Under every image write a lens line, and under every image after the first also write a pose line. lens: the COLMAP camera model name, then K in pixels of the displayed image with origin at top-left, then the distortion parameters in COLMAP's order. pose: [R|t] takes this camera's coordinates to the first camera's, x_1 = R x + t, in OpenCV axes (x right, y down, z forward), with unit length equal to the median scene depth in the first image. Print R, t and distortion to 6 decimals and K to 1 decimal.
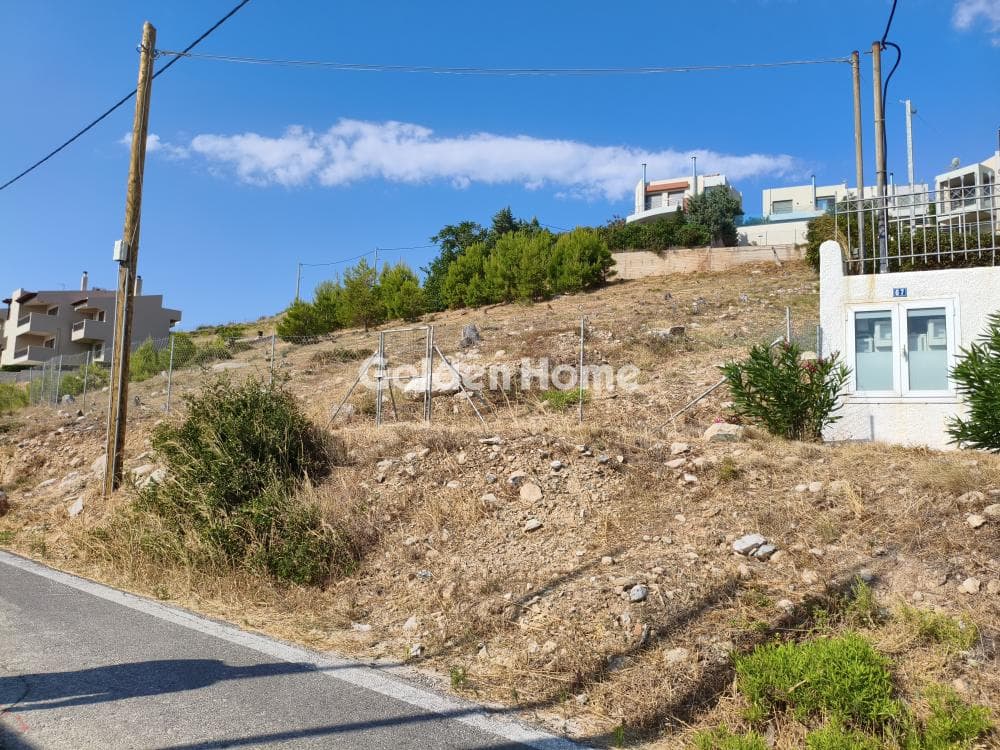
lens RADIAL K [[775.5, 0, 499.1], [0, 775.5, 367.5], [0, 0, 1]] dist [0.084275, -0.169536]
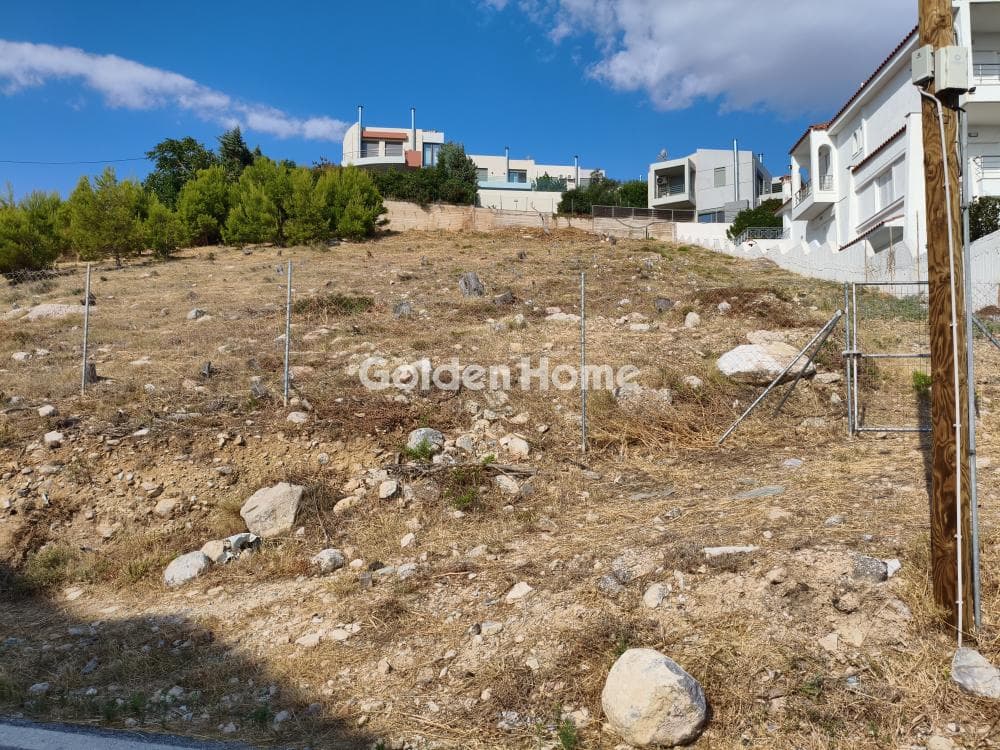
lens RADIAL K [[775.5, 0, 499.1], [0, 775.5, 367.5], [0, 0, 1]] dist [0.084275, -0.169536]
pose [[0.878835, 0.015793, 0.476865, -0.152880], [-0.042018, 0.998131, 0.044379, 0.001042], [-0.475273, -0.059039, 0.877856, 0.123635]]
